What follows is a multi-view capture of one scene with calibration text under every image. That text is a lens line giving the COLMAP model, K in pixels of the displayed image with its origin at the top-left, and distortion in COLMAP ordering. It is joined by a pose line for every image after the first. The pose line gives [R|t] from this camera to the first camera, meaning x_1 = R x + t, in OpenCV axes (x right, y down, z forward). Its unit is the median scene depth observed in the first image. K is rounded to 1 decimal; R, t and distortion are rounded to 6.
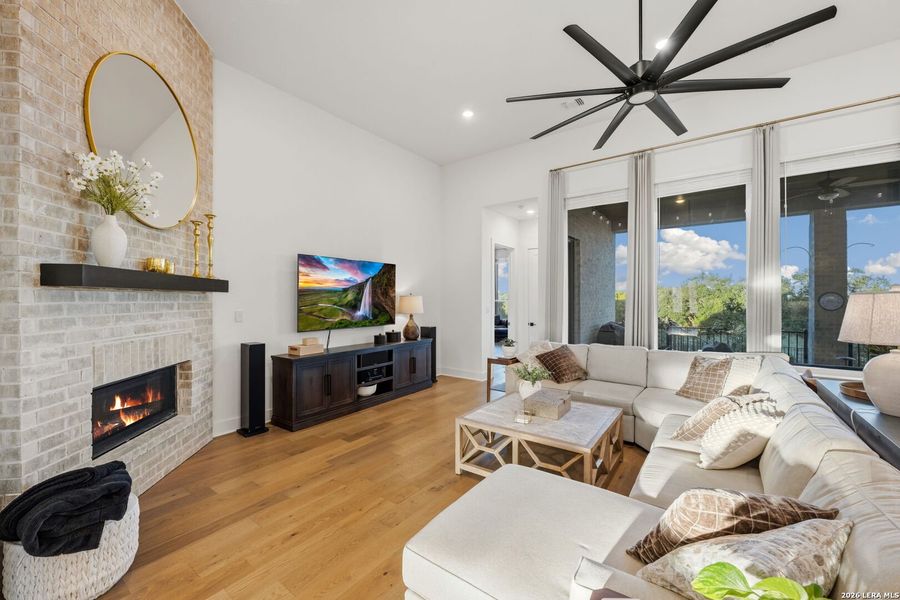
lens RADIAL K [[364.2, 0, 450.8], [0, 364.2, 298.7], [0, 0, 1]] dist [0.005672, -0.000370]
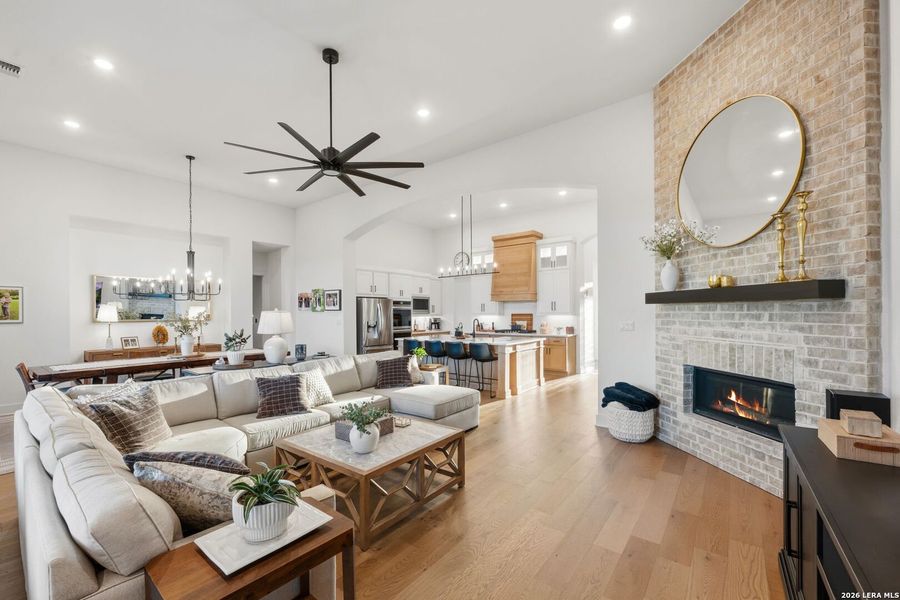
lens RADIAL K [[371.3, 0, 451.2], [0, 371.3, 308.1], [0, 0, 1]] dist [-0.000832, -0.000175]
pose [[-0.999859, 0.009300, 0.013987, 0.021167], [0.009098, 0.999854, -0.014454, 0.003525], [-0.014119, -0.014325, -0.999798, 1.318387]]
